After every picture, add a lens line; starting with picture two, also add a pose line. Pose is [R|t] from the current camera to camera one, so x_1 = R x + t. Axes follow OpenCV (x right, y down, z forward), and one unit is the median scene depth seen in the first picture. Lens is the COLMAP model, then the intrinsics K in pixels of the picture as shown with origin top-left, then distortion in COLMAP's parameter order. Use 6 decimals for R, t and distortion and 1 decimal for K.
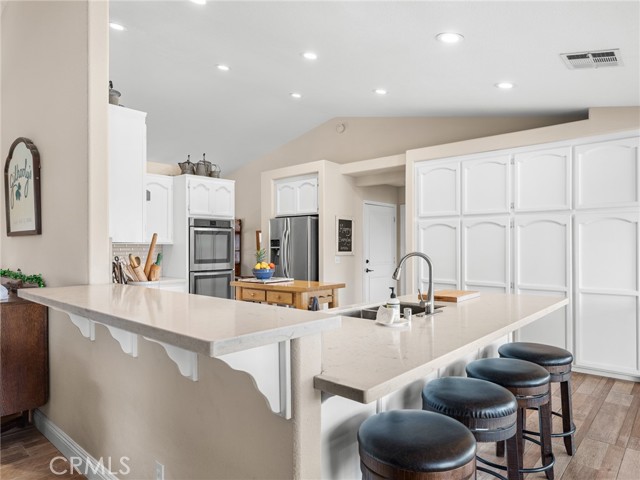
lens RADIAL K [[409.6, 0, 314.9], [0, 409.6, 244.6], [0, 0, 1]] dist [0.003459, 0.000147]
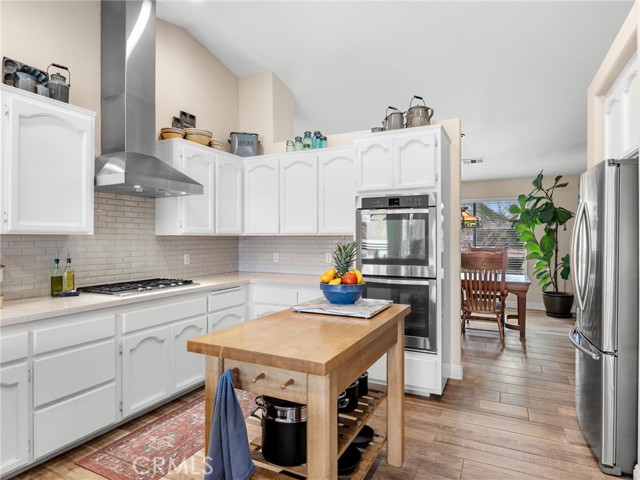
lens RADIAL K [[377.4, 0, 321.0], [0, 377.4, 236.0], [0, 0, 1]] dist [-0.005903, 0.000257]
pose [[0.289053, -0.002185, -0.957311, 0.278113], [0.003323, 0.999994, -0.001279, 0.000509], [0.957307, -0.002812, 0.289058, 0.739594]]
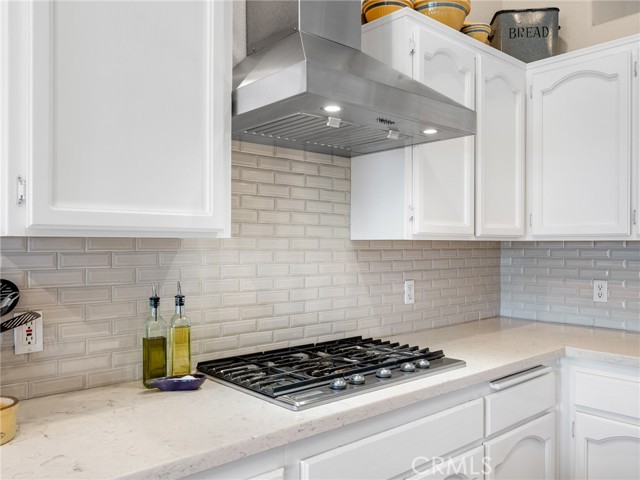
lens RADIAL K [[527.9, 0, 315.8], [0, 527.9, 245.6], [0, 0, 1]] dist [-0.005949, -0.009762]
pose [[-0.098363, 0.006063, -0.995132, -0.023337], [0.002325, 0.999980, 0.005863, -0.000524], [0.995148, -0.001737, -0.098375, 0.665234]]
